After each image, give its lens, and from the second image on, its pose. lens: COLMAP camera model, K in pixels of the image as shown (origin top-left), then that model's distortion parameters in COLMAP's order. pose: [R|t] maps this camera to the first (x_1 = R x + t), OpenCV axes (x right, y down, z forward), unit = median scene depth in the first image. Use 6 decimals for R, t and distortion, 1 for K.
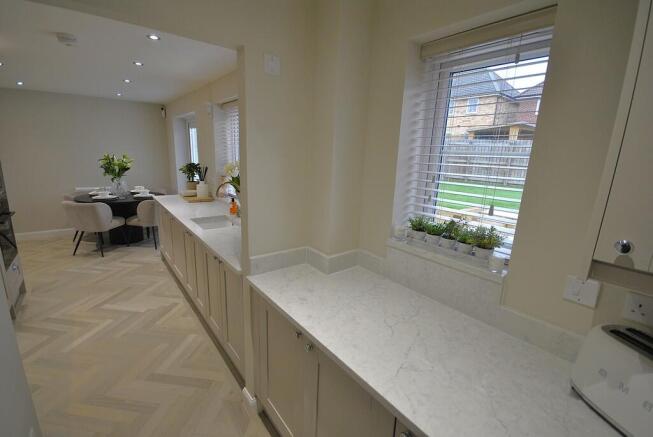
lens RADIAL K [[287.7, 0, 328.5], [0, 287.7, 219.5], [0, 0, 1]] dist [-0.001652, -0.000469]
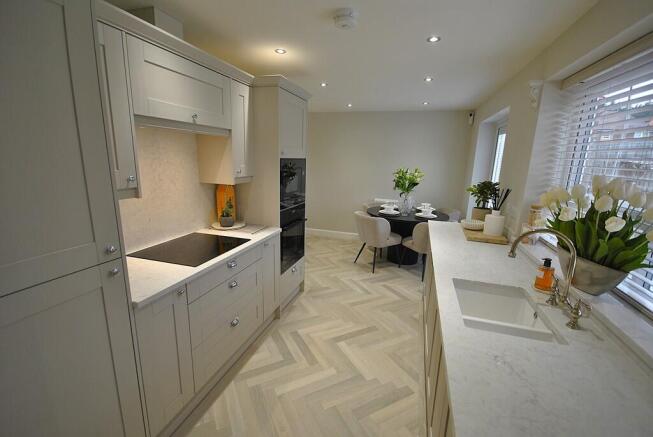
lens RADIAL K [[291.2, 0, 326.5], [0, 291.2, 218.5], [0, 0, 1]] dist [0.002037, -0.000110]
pose [[0.562268, 0.151318, -0.812993, -0.117824], [-0.196674, 0.979377, 0.046265, -0.069592], [0.803227, 0.133881, 0.580433, 0.312003]]
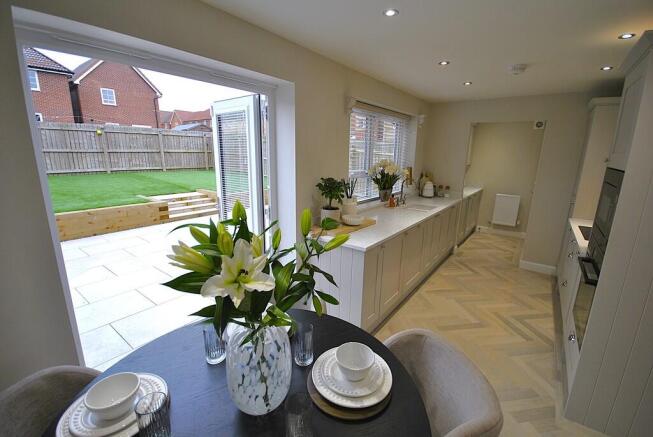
lens RADIAL K [[285.5, 0, 326.5], [0, 285.5, 218.5], [0, 0, 1]] dist [0.000184, -0.005663]
pose [[-0.245066, -0.261072, 0.933694, -1.094376], [0.199778, 0.928794, 0.312138, -0.319368], [-0.948700, 0.263026, -0.175459, 1.162200]]
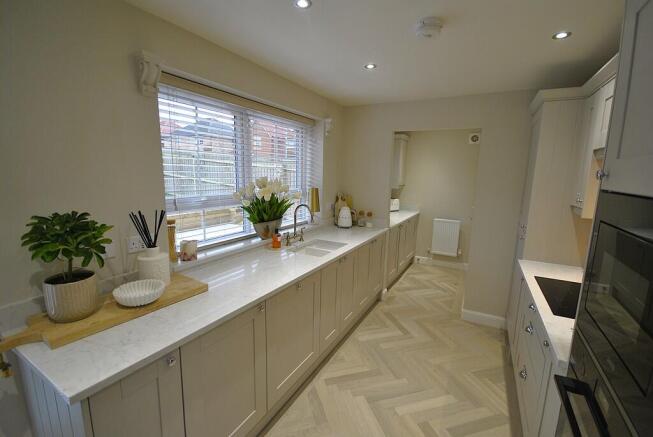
lens RADIAL K [[287.7, 0, 328.5], [0, 287.7, 219.5], [0, 0, 1]] dist [-0.001652, -0.000469]
pose [[-0.385486, -0.194287, 0.902027, -0.859301], [0.179194, 0.943206, 0.279736, -0.232971], [-0.905146, 0.269473, -0.328777, 0.871889]]
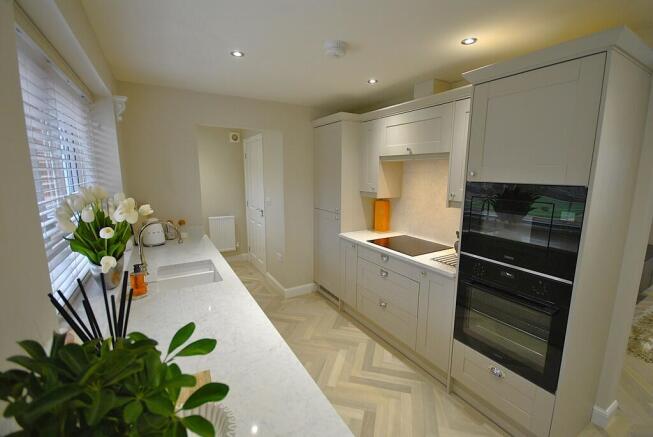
lens RADIAL K [[287.7, 0, 328.5], [0, 287.7, 219.5], [0, 0, 1]] dist [-0.001652, -0.000469]
pose [[-0.989152, -0.064636, 0.131915, -0.569304], [-0.007618, 0.919357, 0.393350, -0.276843], [-0.146701, 0.388078, -0.909876, 1.073518]]
